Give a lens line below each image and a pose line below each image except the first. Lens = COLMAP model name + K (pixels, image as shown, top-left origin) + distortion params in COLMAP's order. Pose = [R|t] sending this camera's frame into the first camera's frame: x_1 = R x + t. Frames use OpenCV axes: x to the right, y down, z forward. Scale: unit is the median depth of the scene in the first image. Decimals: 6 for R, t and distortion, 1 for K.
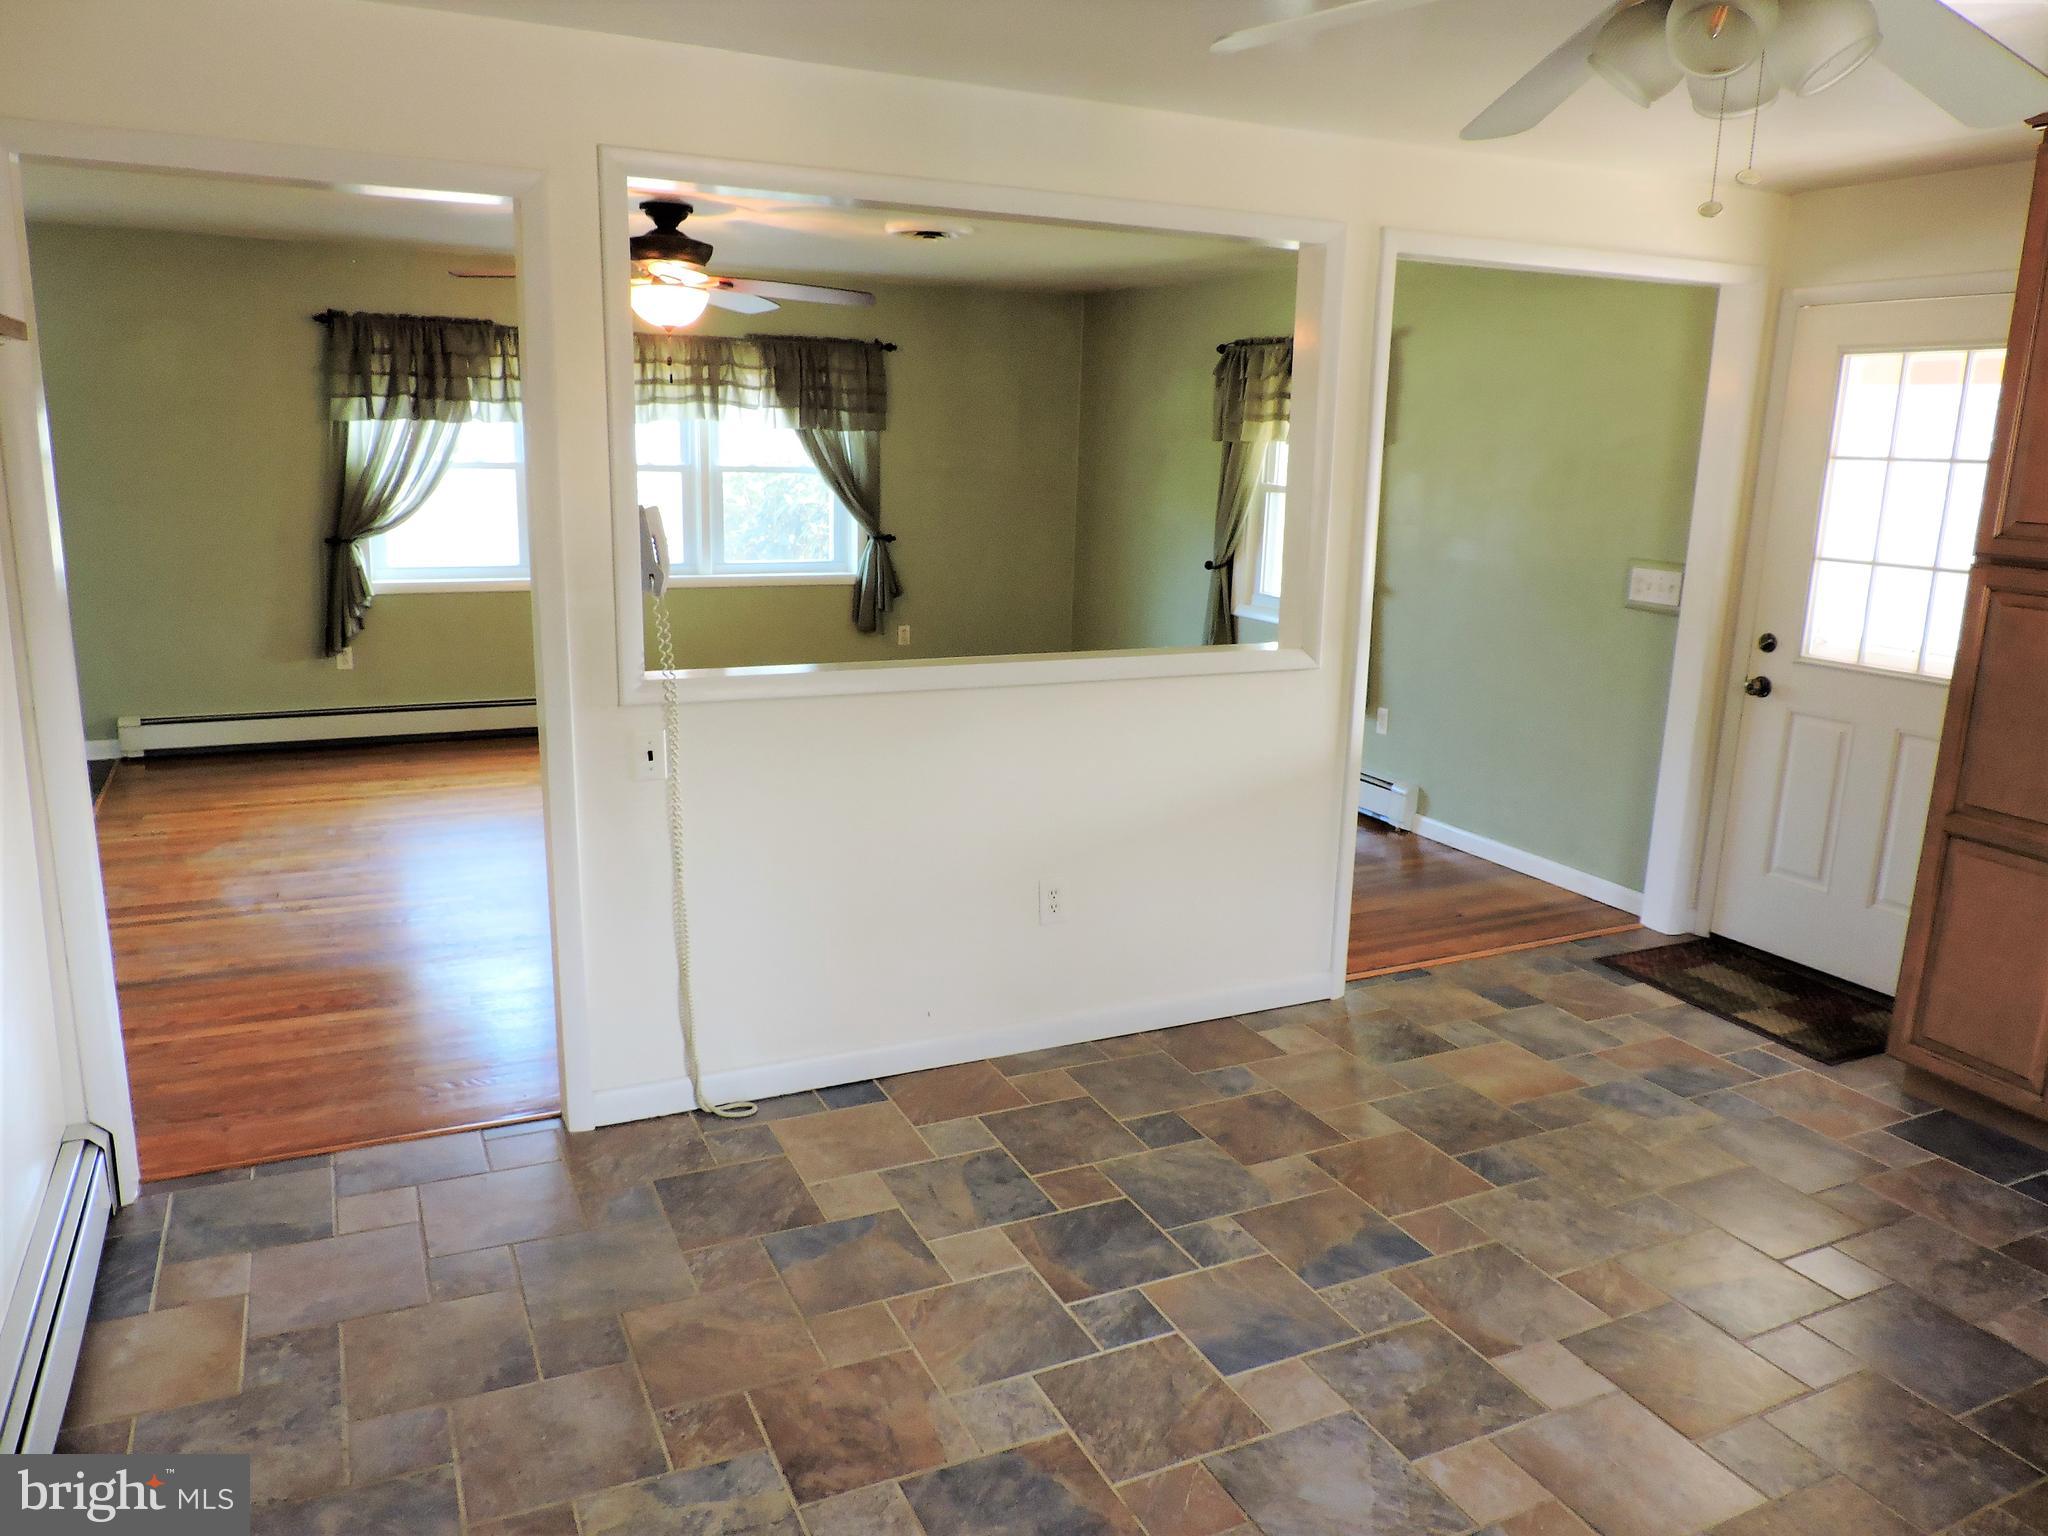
lens RADIAL K [[1458.3, 0, 1034.7], [0, 1458.3, 769.2], [0, 0, 1]] dist [-0.021104, 0.005053]
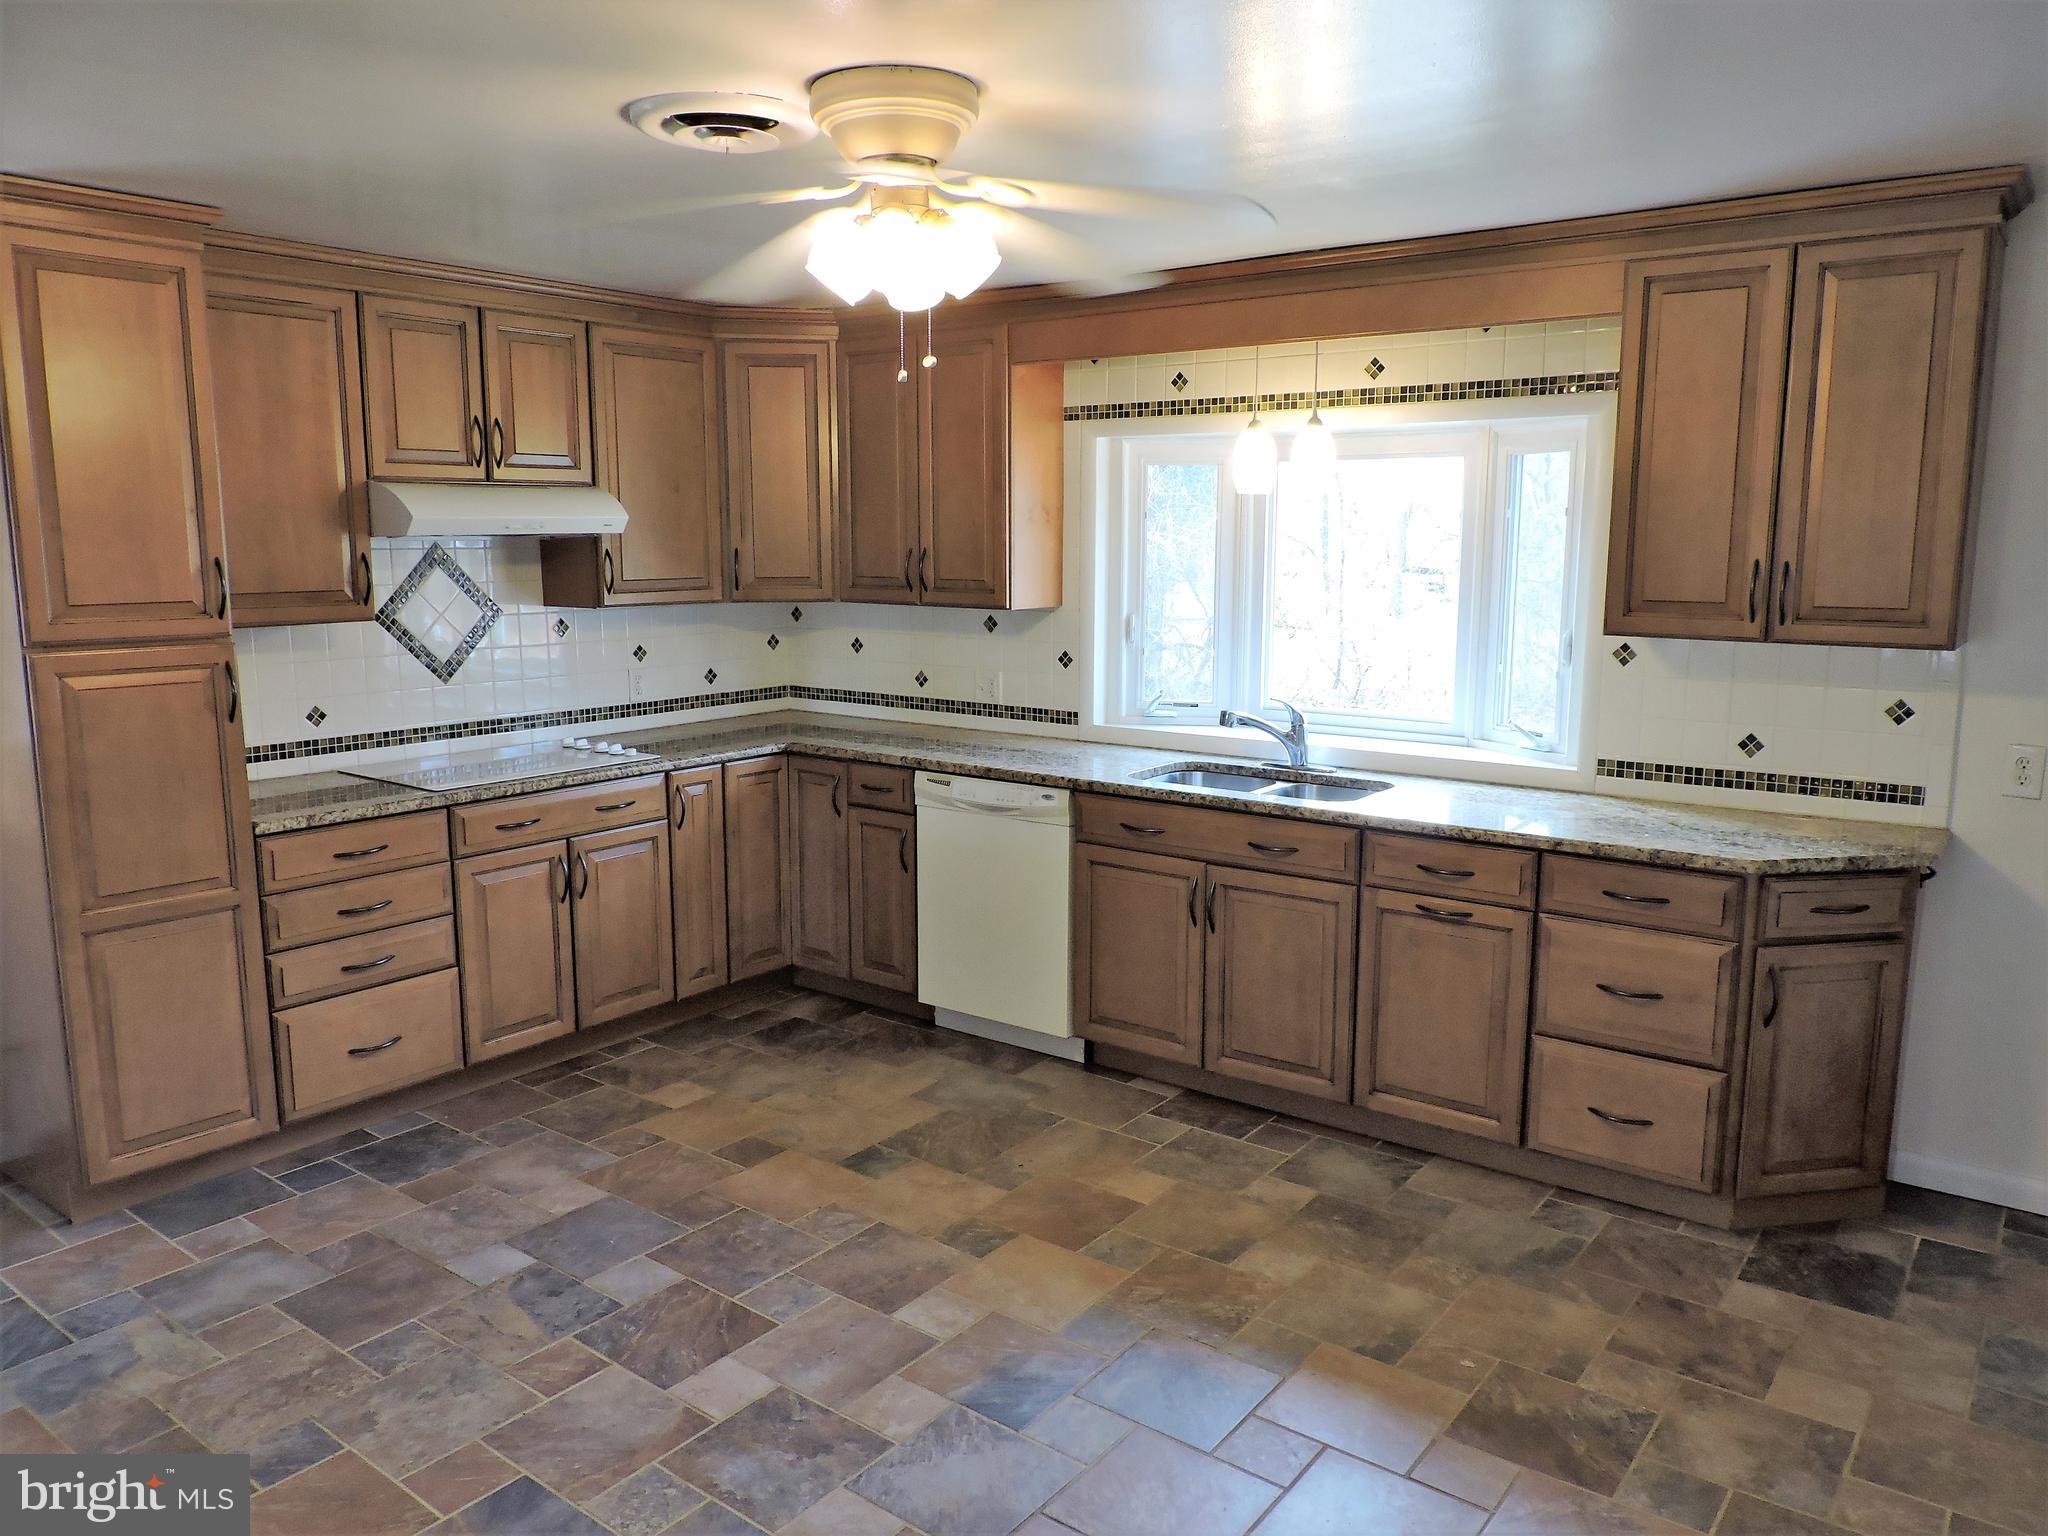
lens RADIAL K [[1458.3, 0, 1021.7], [0, 1458.3, 773.6], [0, 0, 1]] dist [-0.021104, 0.005053]
pose [[-0.447824, -0.173116, 0.877203, -0.433572], [0.185672, 0.941686, 0.280630, -0.196556], [-0.874631, 0.288545, -0.389566, 0.768747]]
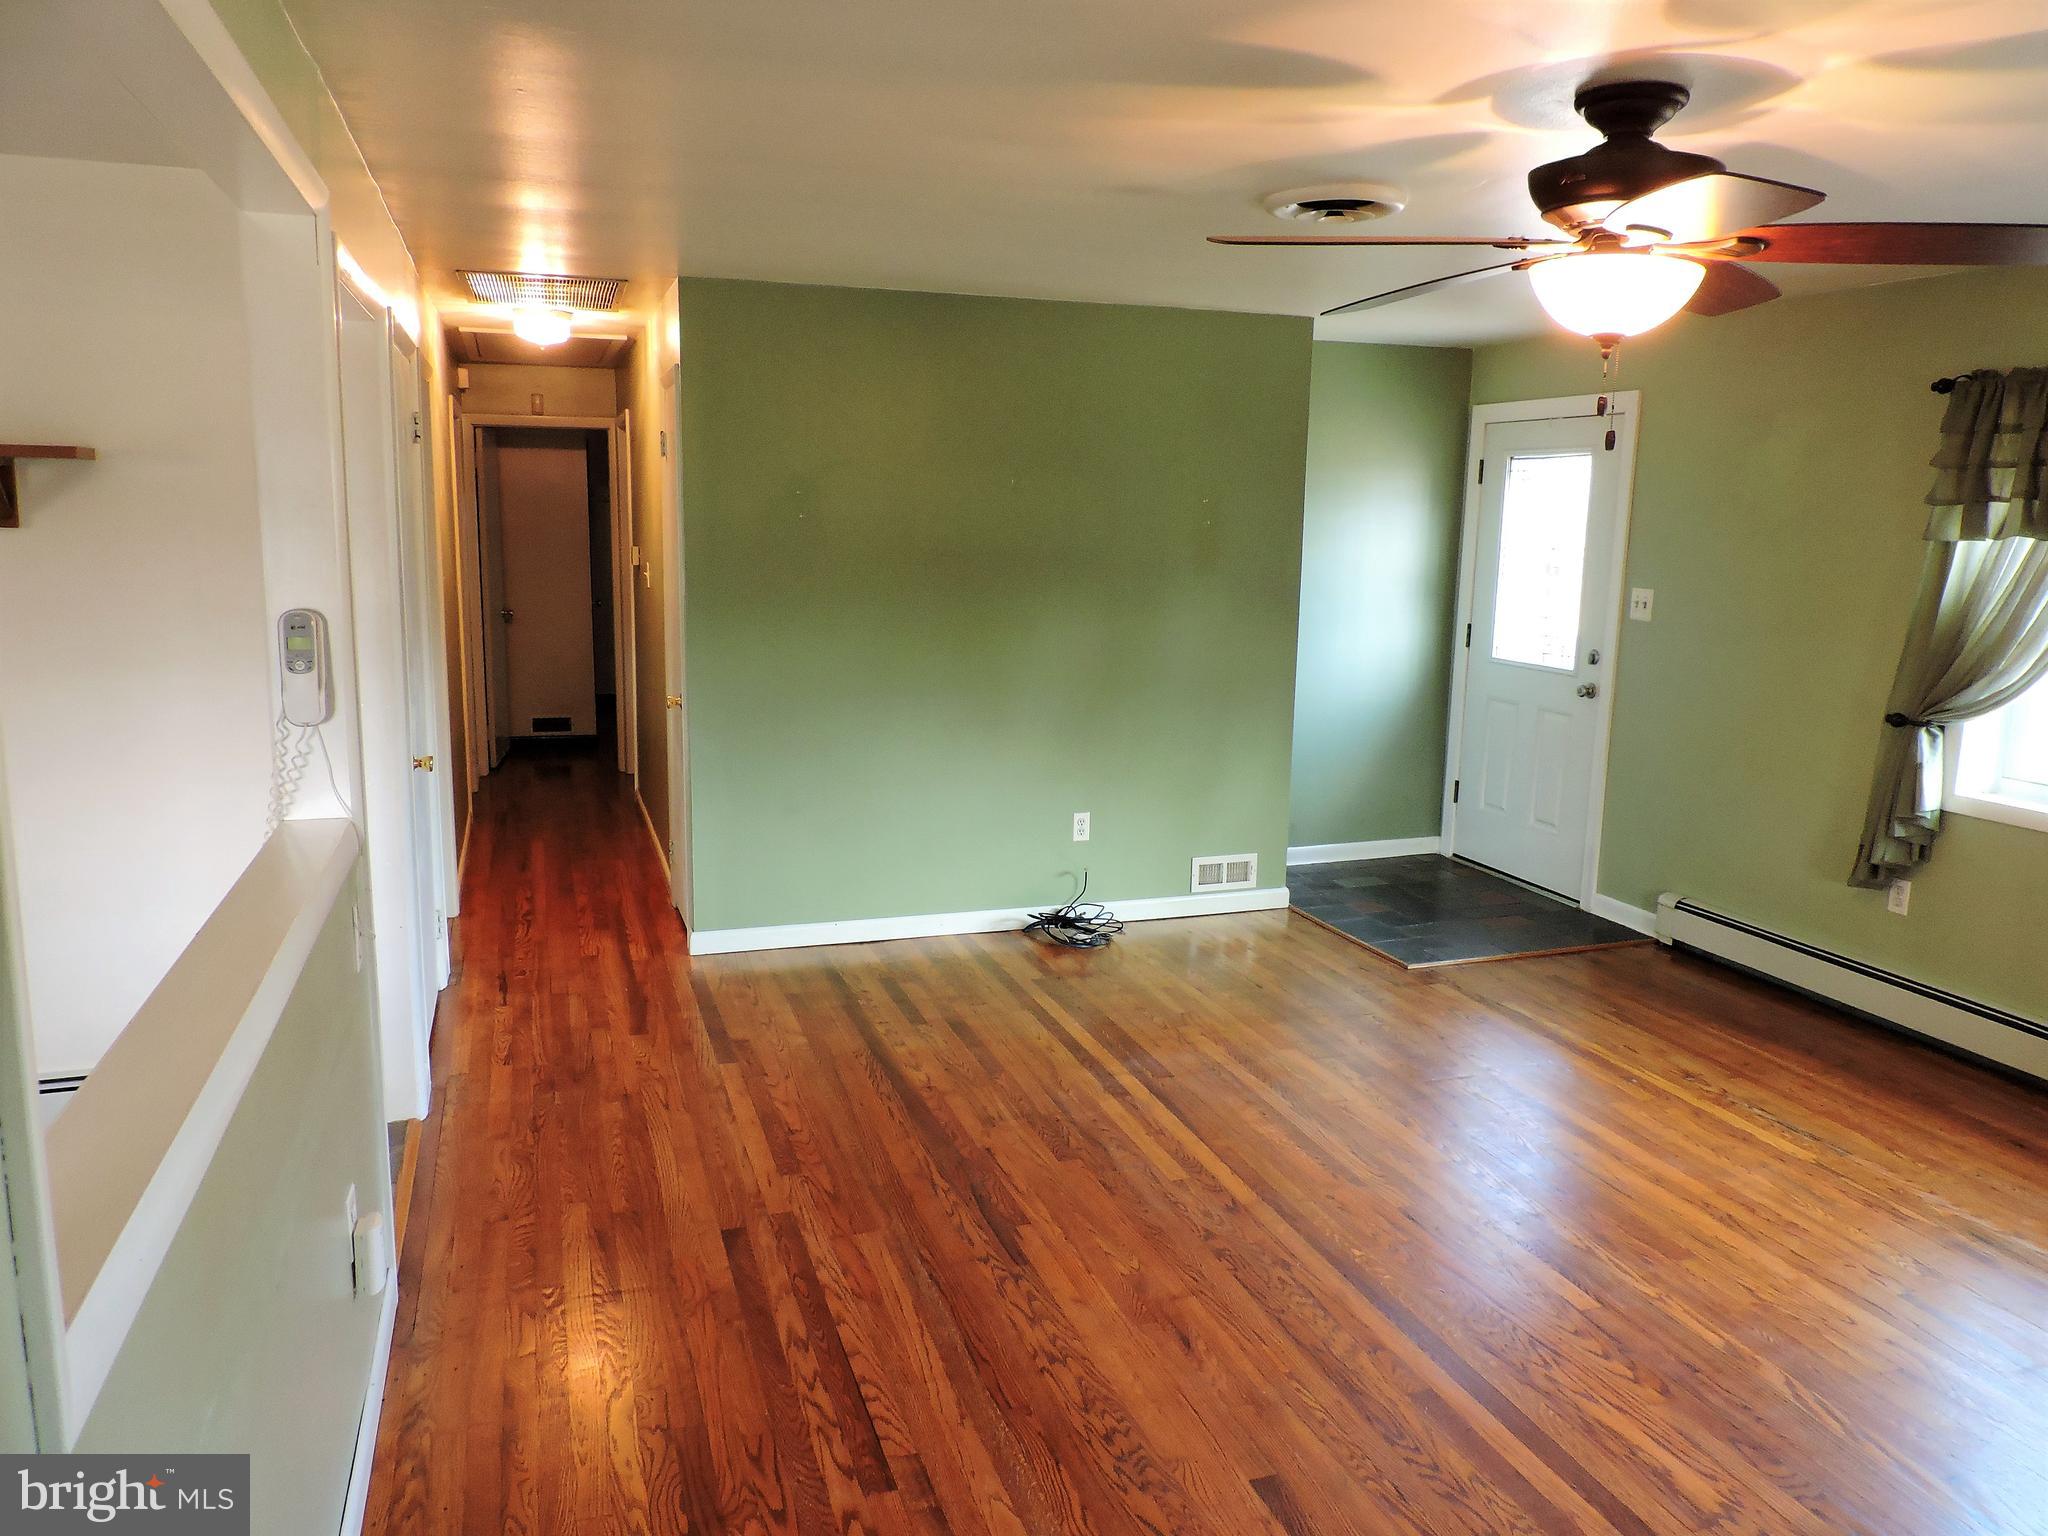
lens RADIAL K [[1458.3, 0, 1025.3], [0, 1458.3, 771.6], [0, 0, 1]] dist [-0.021104, 0.005053]
pose [[-0.130209, 0.144413, -0.980913, 0.406042], [-0.242587, 0.954626, 0.172744, -0.285617], [0.961352, 0.260450, -0.089268, 1.282748]]
